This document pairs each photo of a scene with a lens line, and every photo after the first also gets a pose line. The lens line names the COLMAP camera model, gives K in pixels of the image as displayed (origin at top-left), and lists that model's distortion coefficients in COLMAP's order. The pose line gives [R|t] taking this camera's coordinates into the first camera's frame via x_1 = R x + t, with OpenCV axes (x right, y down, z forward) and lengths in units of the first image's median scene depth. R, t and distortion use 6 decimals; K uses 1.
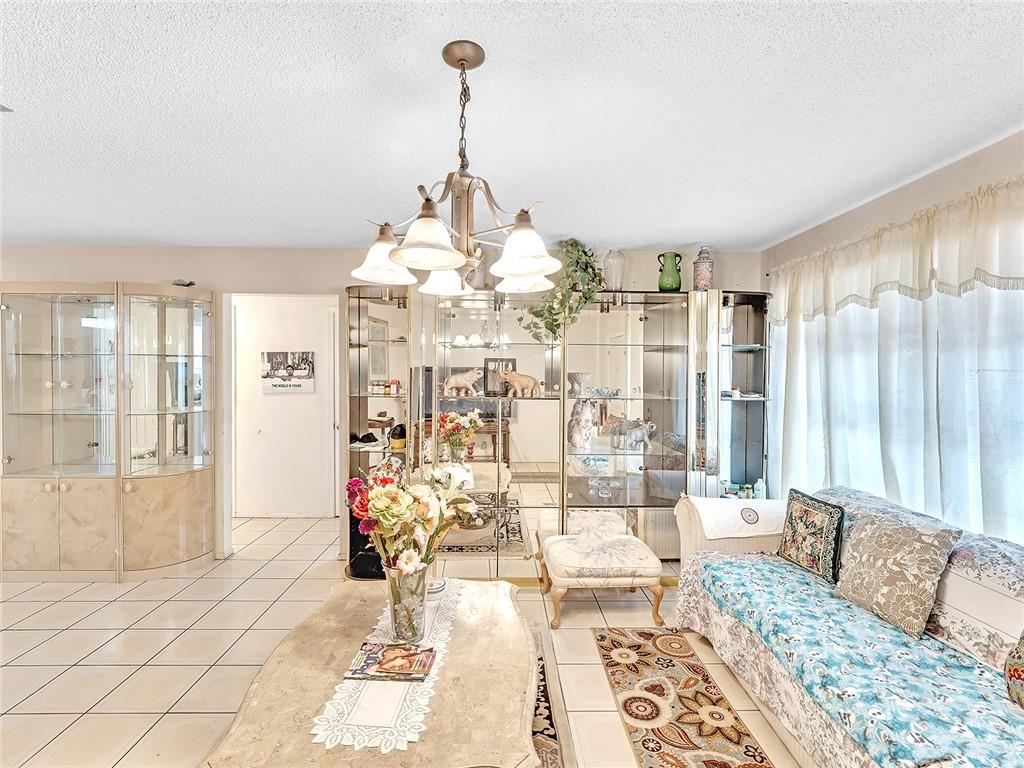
lens RADIAL K [[485.2, 0, 513.6], [0, 485.2, 381.1], [0, 0, 1]] dist [-0.009139, 0.000982]
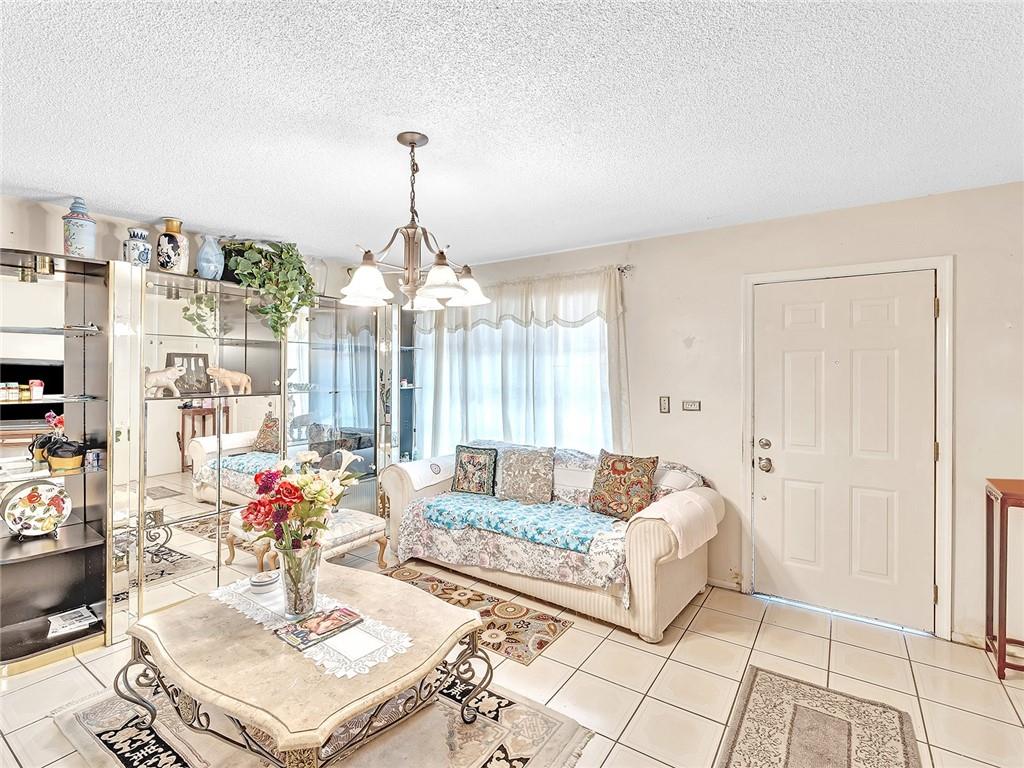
lens RADIAL K [[485.2, 0, 516.8], [0, 485.2, 375.4], [0, 0, 1]] dist [-0.009139, 0.000982]
pose [[0.576974, -0.018604, 0.816551, -0.577712], [0.018704, 0.999779, 0.009562, -0.004756], [-0.816548, 0.009756, 0.577194, -0.020461]]
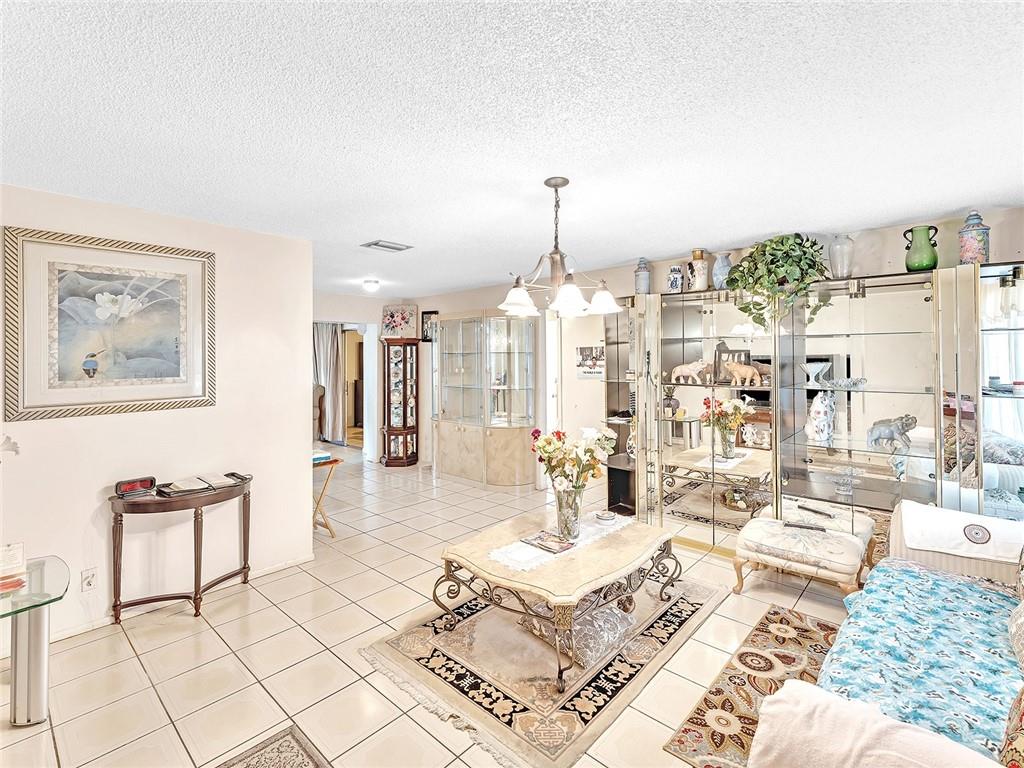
lens RADIAL K [[485.2, 0, 515.0], [0, 485.2, 352.5], [0, 0, 1]] dist [-0.009139, 0.000982]
pose [[0.723098, -0.016329, -0.690553, 0.531686], [-0.005447, 0.999555, -0.029340, -0.008854], [0.690724, 0.024977, 0.722687, -0.184602]]
